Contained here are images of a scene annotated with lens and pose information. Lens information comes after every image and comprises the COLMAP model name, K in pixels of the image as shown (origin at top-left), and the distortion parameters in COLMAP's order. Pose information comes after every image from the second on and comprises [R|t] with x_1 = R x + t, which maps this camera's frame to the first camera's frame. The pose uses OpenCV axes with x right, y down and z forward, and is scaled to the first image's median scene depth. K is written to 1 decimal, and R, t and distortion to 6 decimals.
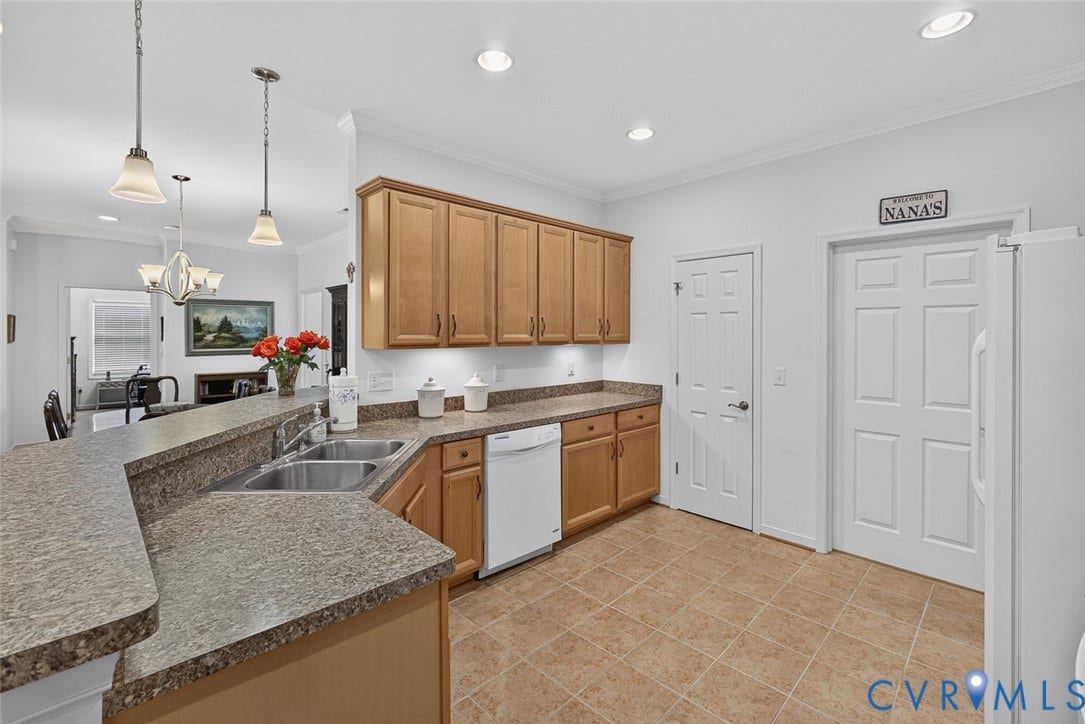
lens RADIAL K [[475.7, 0, 543.7], [0, 475.7, 332.9], [0, 0, 1]] dist [-0.016843, 0.005045]
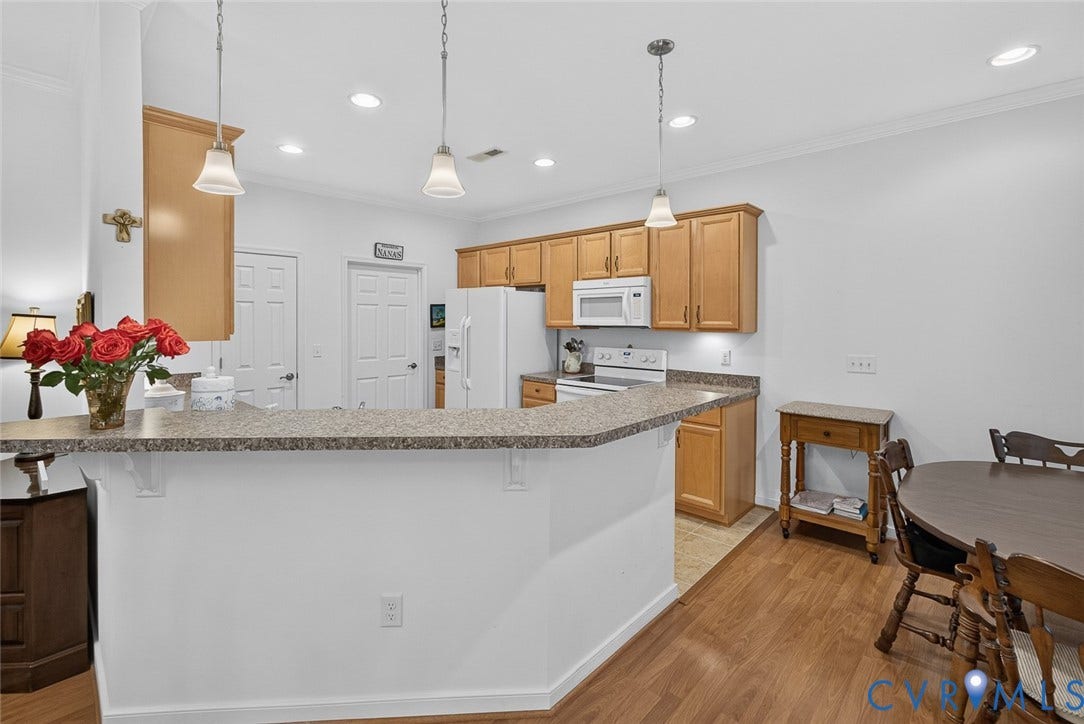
lens RADIAL K [[475.2, 0, 544.5], [0, 475.2, 320.6], [0, 0, 1]] dist [-0.016843, 0.005045]
pose [[-0.043746, -0.002802, 0.999039, -0.858632], [-0.002344, 0.999994, 0.002702, -0.001609], [-0.999040, -0.002223, -0.043753, 0.370240]]
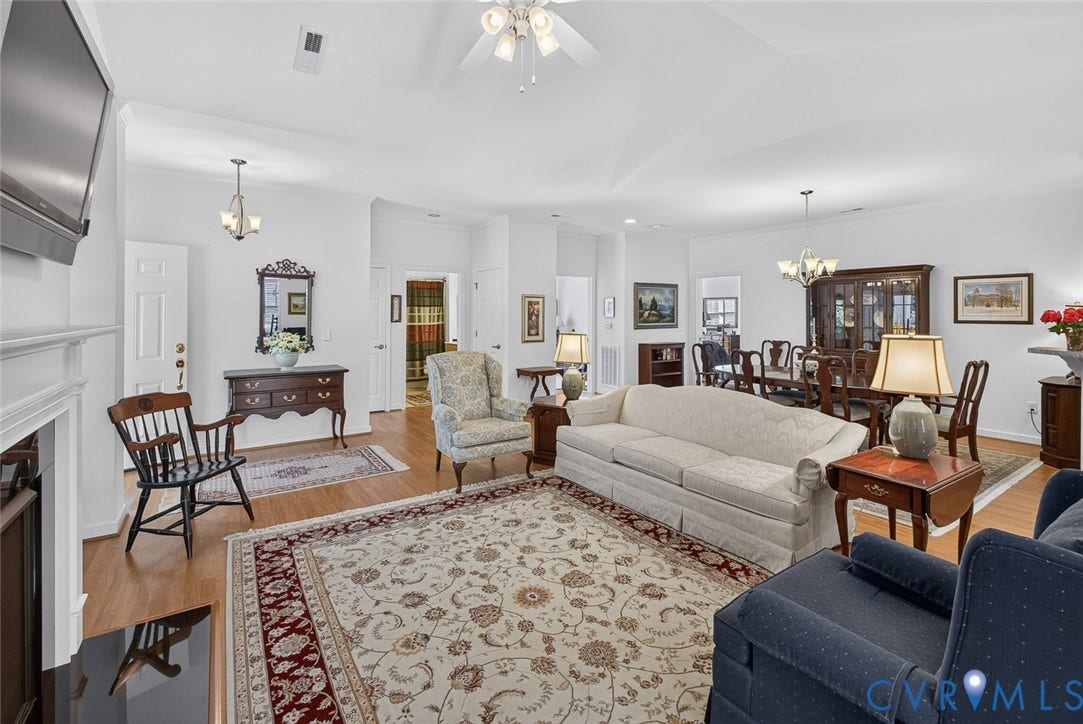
lens RADIAL K [[483.3, 0, 542.5], [0, 483.3, 310.9], [0, 0, 1]] dist [-0.002725, 0.000123]
pose [[0.984300, 0.000345, -0.176502, -1.382049], [-0.001491, 0.999979, -0.006356, 0.018152], [0.176496, 0.006519, 0.984280, -0.501663]]
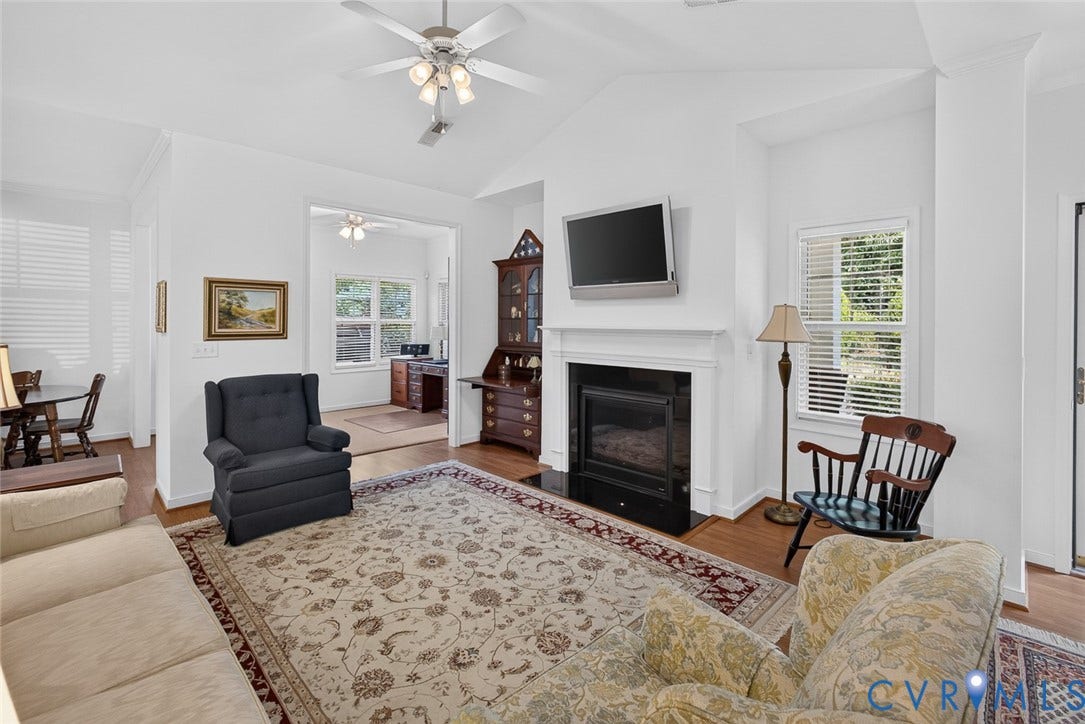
lens RADIAL K [[475.7, 0, 539.9], [0, 475.7, 317.7], [0, 0, 1]] dist [-0.016843, 0.005045]
pose [[-0.999916, -0.003822, -0.012383, -1.669425], [-0.003757, 0.999979, -0.005233, 0.019137], [0.012403, -0.005186, -0.999910, 0.892859]]
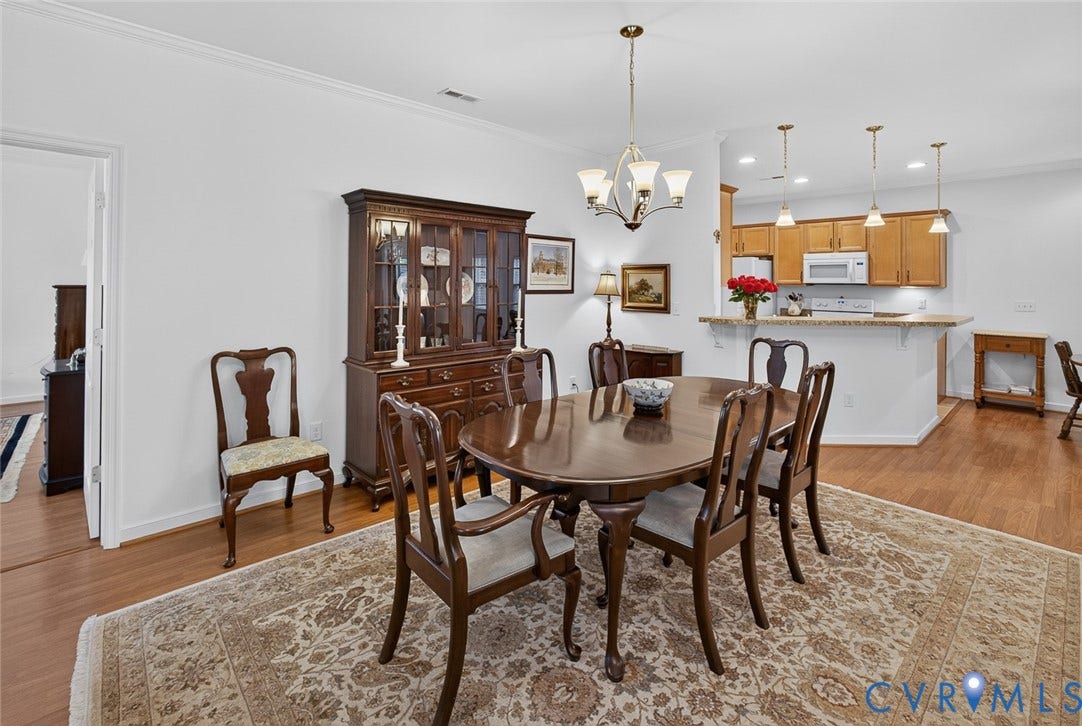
lens RADIAL K [[482.9, 0, 540.4], [0, 482.9, 280.2], [0, 0, 1]] dist [-0.002725, 0.000123]
pose [[0.032047, 0.001610, 0.999485, -1.546744], [-0.008297, 0.999965, -0.001345, 0.013061], [-0.999452, -0.008250, 0.032059, 1.195132]]
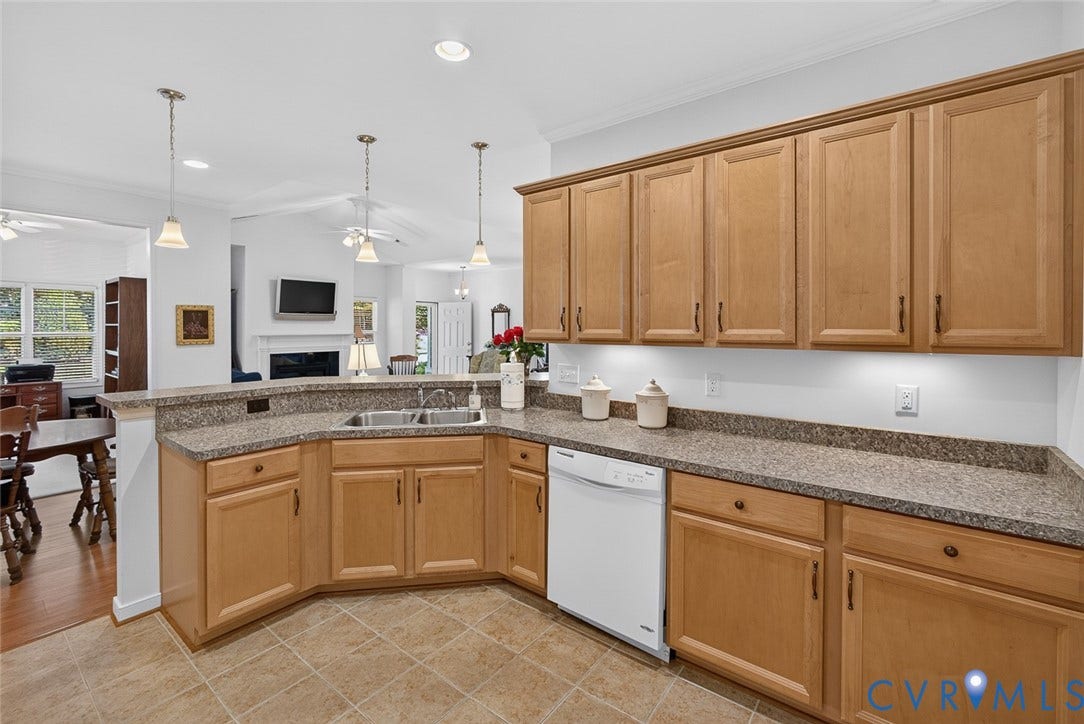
lens RADIAL K [[475.2, 0, 549.5], [0, 475.2, 327.5], [0, 0, 1]] dist [-0.016843, 0.005045]
pose [[0.129944, 0.002297, -0.991519, 0.571251], [0.001032, 0.999996, 0.002452, -0.001401], [0.991521, -0.001342, 0.129941, 0.682567]]
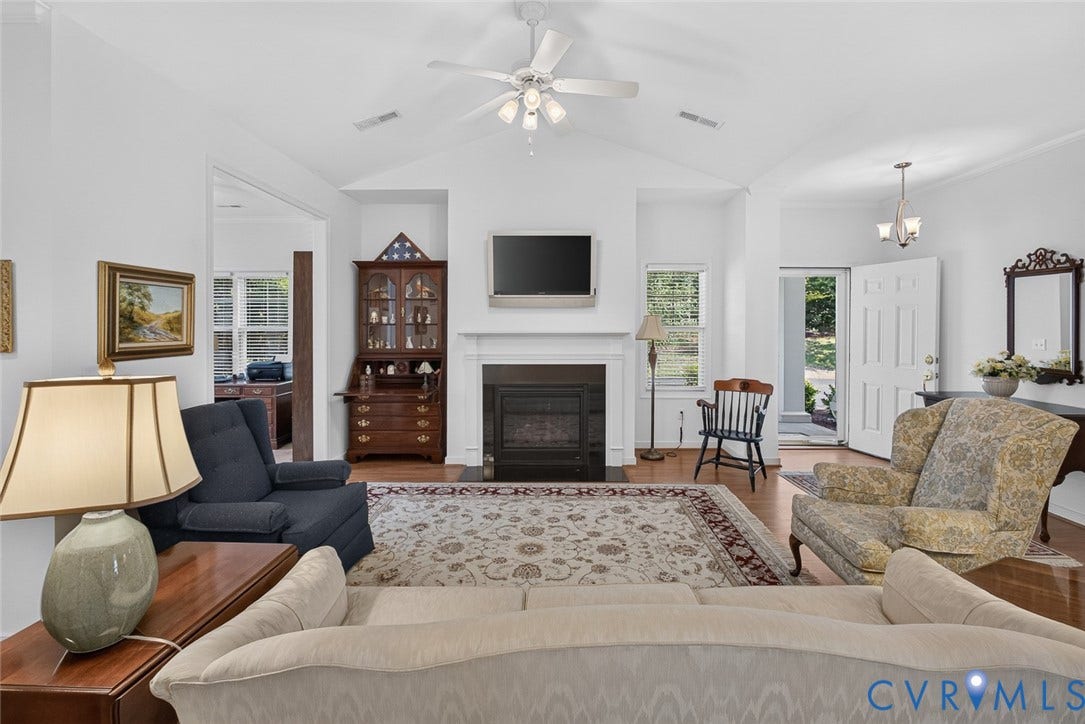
lens RADIAL K [[475.7, 0, 541.8], [0, 475.7, 328.0], [0, 0, 1]] dist [-0.016843, 0.005045]
pose [[-0.714180, 0.005819, -0.699938, -0.955408], [0.000940, 0.999973, 0.007355, 0.015584], [0.699962, 0.004595, -0.714166, 0.735421]]
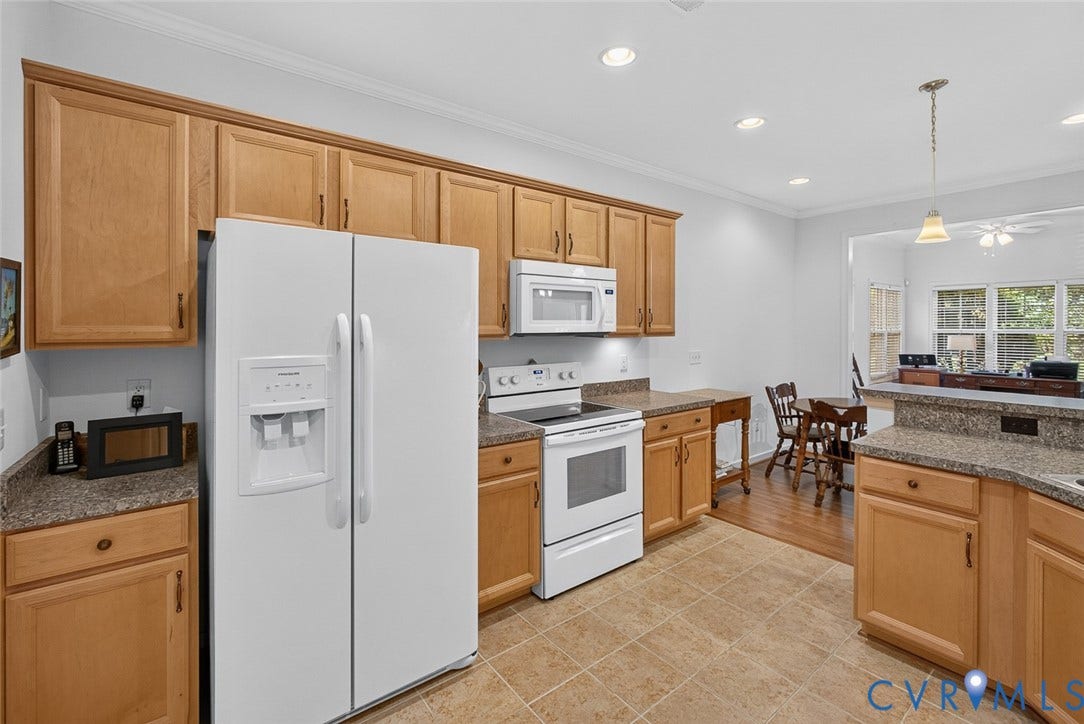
lens RADIAL K [[475.2, 0, 540.0], [0, 475.2, 326.4], [0, 0, 1]] dist [-0.016843, 0.005045]
pose [[-0.991881, -0.000863, 0.127170, 0.271600], [-0.000255, 0.999988, 0.004796, -0.000607], [-0.127173, 0.004725, -0.991869, 0.977349]]
